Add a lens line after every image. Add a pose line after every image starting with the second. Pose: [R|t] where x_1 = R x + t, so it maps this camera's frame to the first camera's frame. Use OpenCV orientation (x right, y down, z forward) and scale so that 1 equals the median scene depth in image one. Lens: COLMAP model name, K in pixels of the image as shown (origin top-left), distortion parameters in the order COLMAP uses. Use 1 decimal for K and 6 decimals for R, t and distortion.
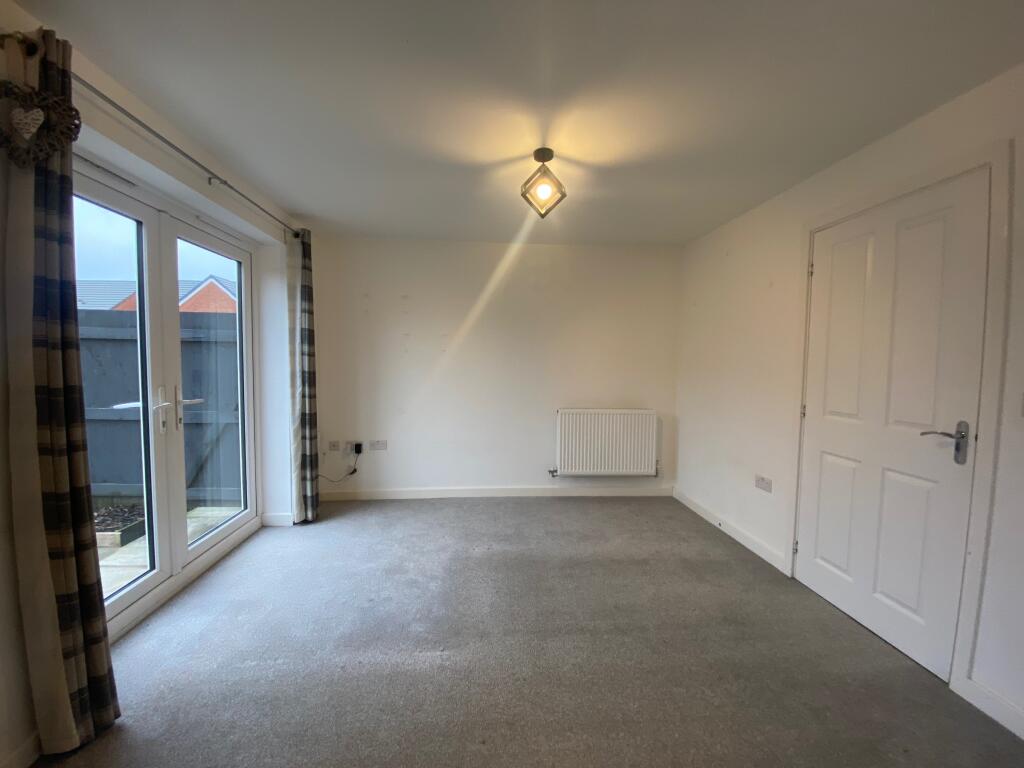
lens RADIAL K [[416.2, 0, 509.8], [0, 416.2, 382.4], [0, 0, 1]] dist [0.022057, -0.022006]
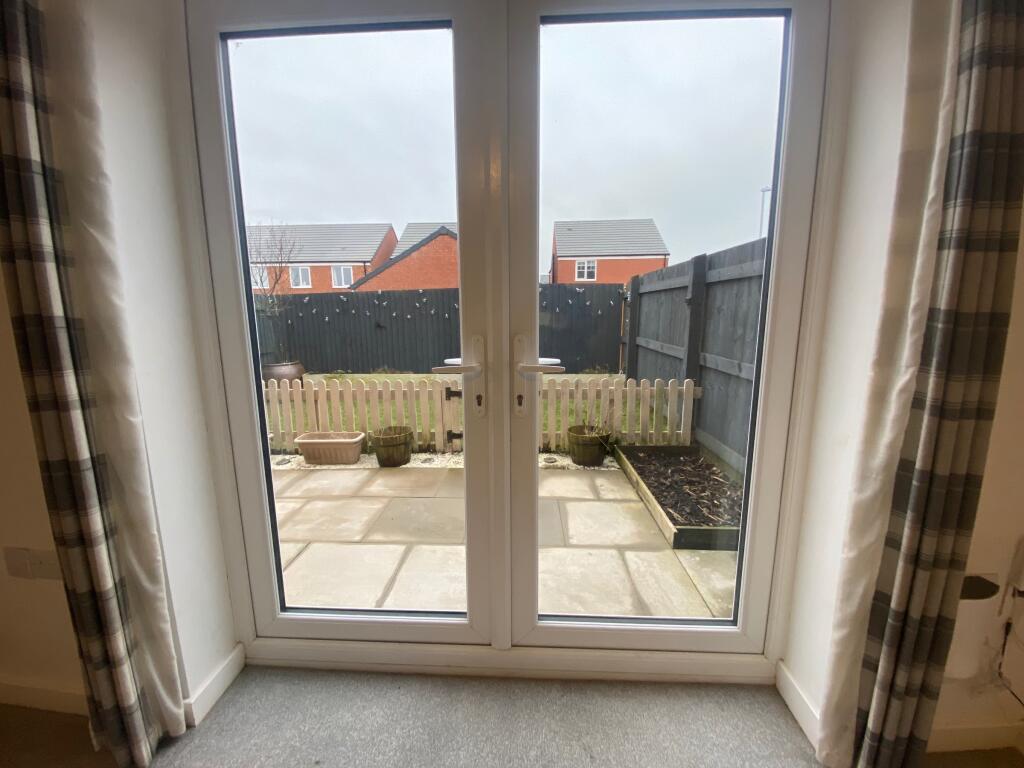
lens RADIAL K [[412.4, 0, 512.0], [0, 412.4, 384.0], [0, 0, 1]] dist [0.023881, -0.021263]
pose [[-0.129444, 0.154668, -0.979450, -0.196802], [-0.046994, 0.985693, 0.161865, -0.010744], [0.990472, 0.066980, -0.120324, 0.774031]]
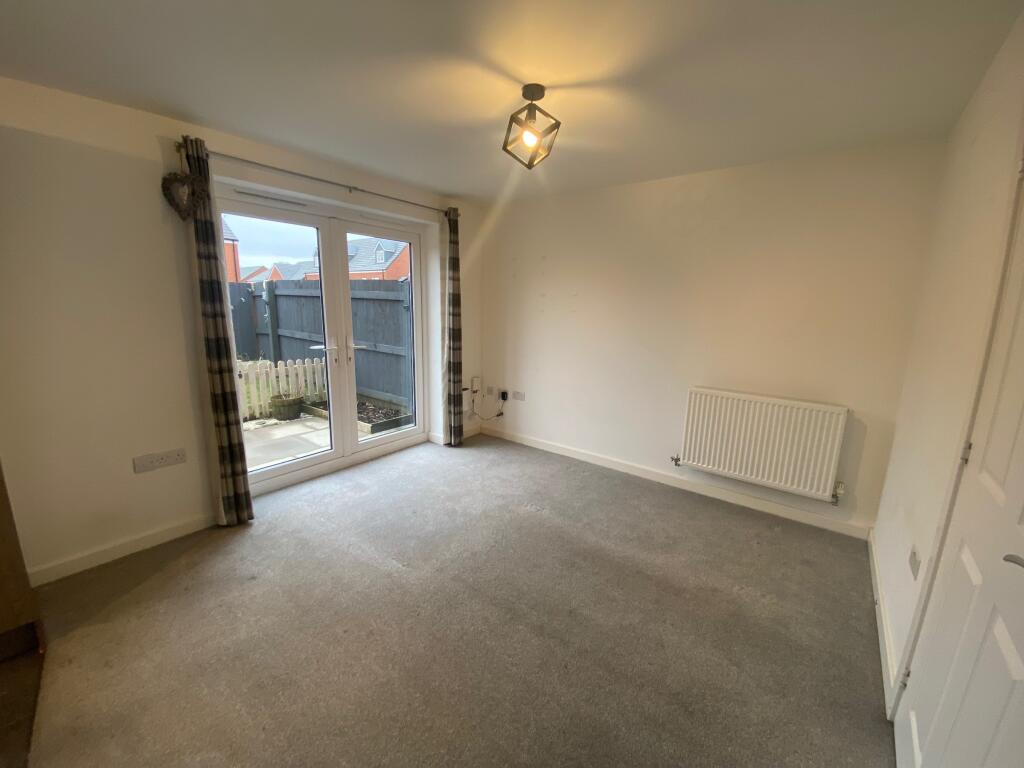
lens RADIAL K [[412.4, 0, 512.0], [0, 412.4, 384.0], [0, 0, 1]] dist [0.023881, -0.021263]
pose [[0.739274, 0.134995, -0.659735, 0.480919], [-0.049801, 0.987978, 0.146356, -0.051046], [0.671561, -0.075342, 0.737109, 0.204717]]
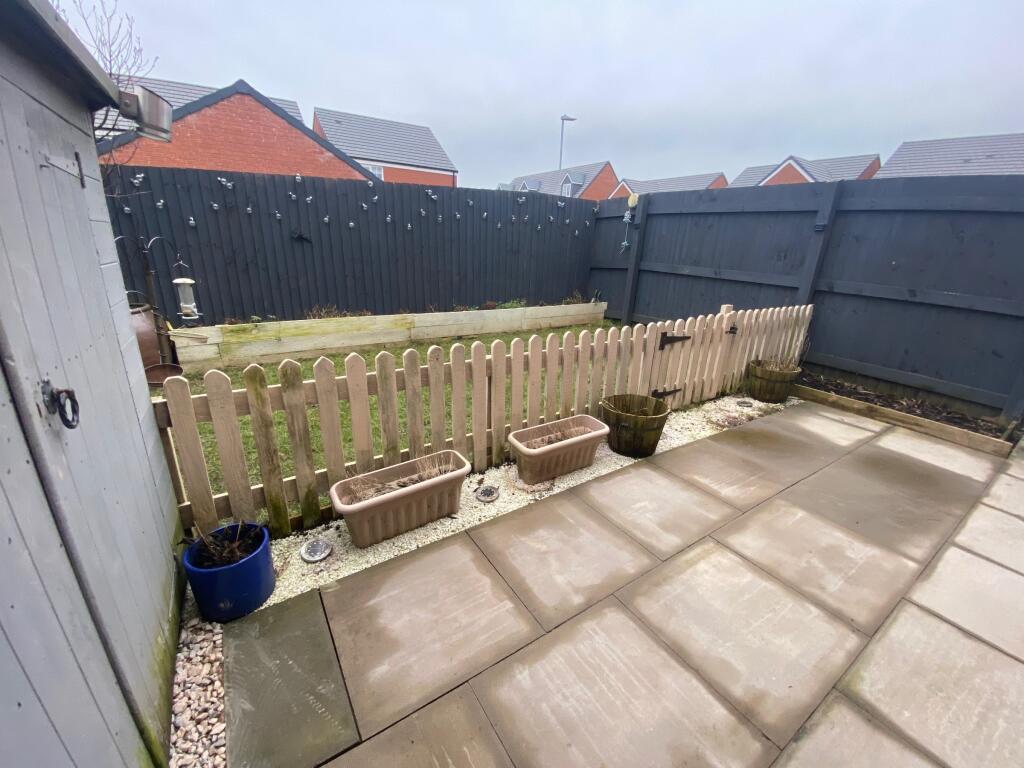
lens RADIAL K [[416.2, 0, 509.8], [0, 416.2, 382.4], [0, 0, 1]] dist [0.022057, -0.022006]
pose [[0.472581, 0.290004, -0.832205, -0.763415], [-0.078793, 0.954428, 0.287852, 0.079011], [0.877758, -0.070462, 0.473895, -0.322500]]
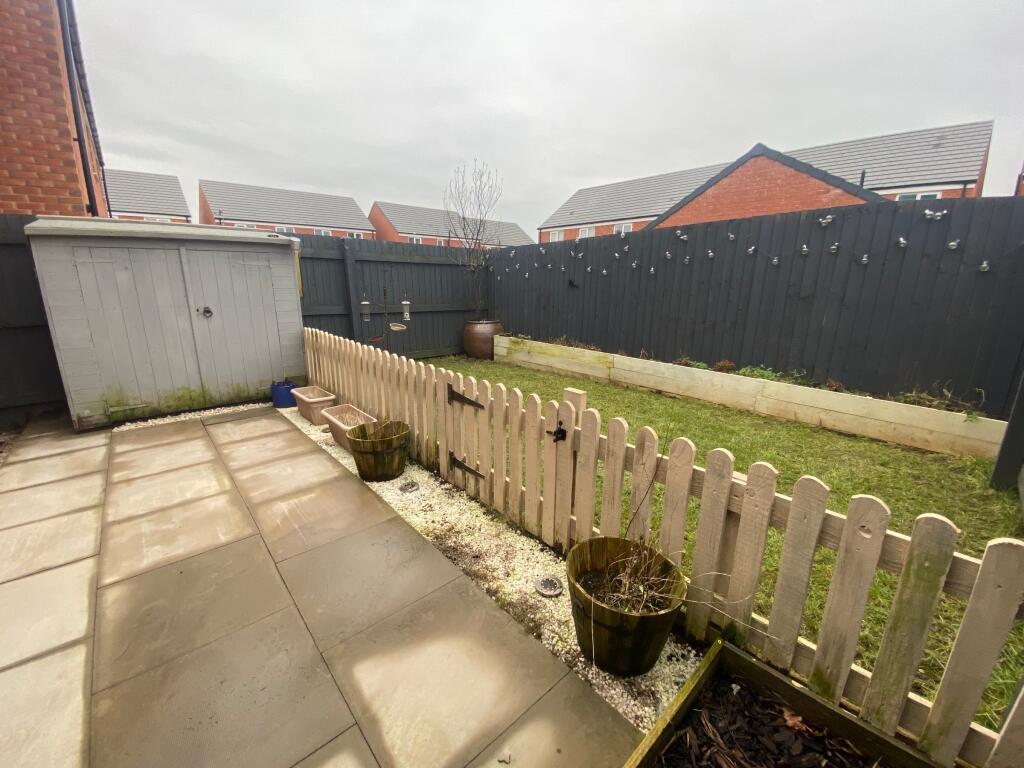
lens RADIAL K [[416.2, 0, 509.8], [0, 416.2, 382.4], [0, 0, 1]] dist [0.022057, -0.022006]
pose [[-0.804003, 0.132201, -0.579743, -1.048427], [-0.046010, 0.958218, 0.282313, -0.013421], [0.592842, 0.253655, -0.764328, 1.086467]]
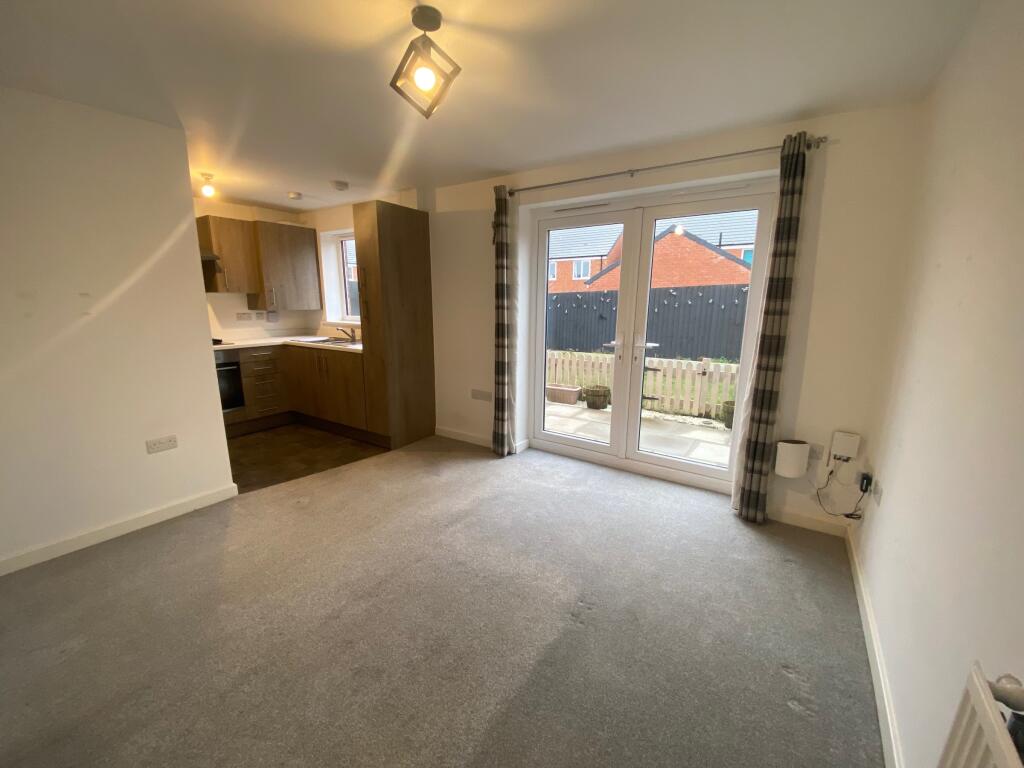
lens RADIAL K [[412.3, 0, 503.7], [0, 412.3, 384.5], [0, 0, 1]] dist [0.035077, -0.020970]
pose [[-0.634806, 0.141454, -0.759613, 0.420136], [-0.051891, 0.973075, 0.224570, -0.084302], [0.770927, 0.181976, -0.610374, 1.122998]]
